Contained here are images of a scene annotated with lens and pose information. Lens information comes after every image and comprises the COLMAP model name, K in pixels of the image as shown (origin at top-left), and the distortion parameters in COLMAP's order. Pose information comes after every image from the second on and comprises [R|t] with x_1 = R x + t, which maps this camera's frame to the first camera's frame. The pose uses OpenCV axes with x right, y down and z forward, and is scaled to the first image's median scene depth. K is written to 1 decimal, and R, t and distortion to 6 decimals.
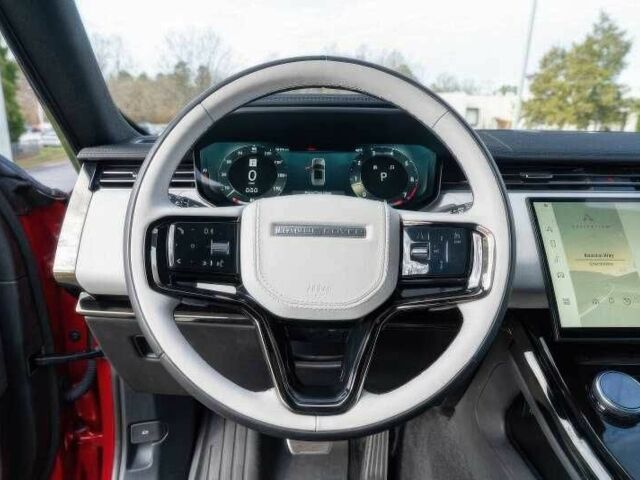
lens RADIAL K [[482.2, 0, 317.5], [0, 482.2, 237.3], [0, 0, 1]] dist [-0.000544, 0.015713]
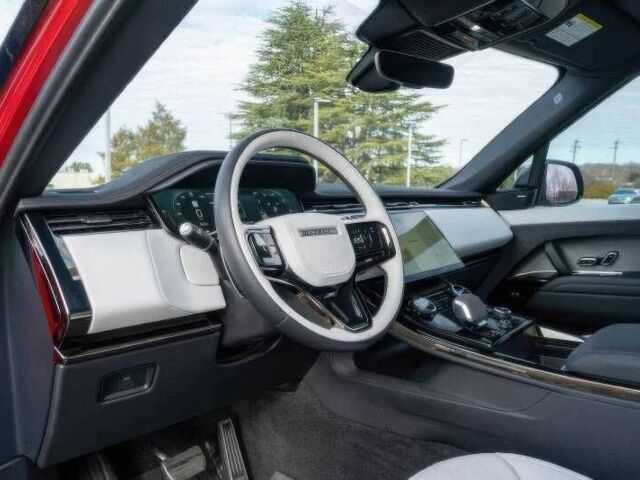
lens RADIAL K [[482.2, 0, 324.3], [0, 482.2, 243.0], [0, 0, 1]] dist [-0.000544, 0.015713]
pose [[0.679390, -0.095313, 0.727560, -1.016338], [0.196671, 0.978903, -0.055410, 0.100940], [-0.706929, 0.180735, 0.683802, -0.107854]]
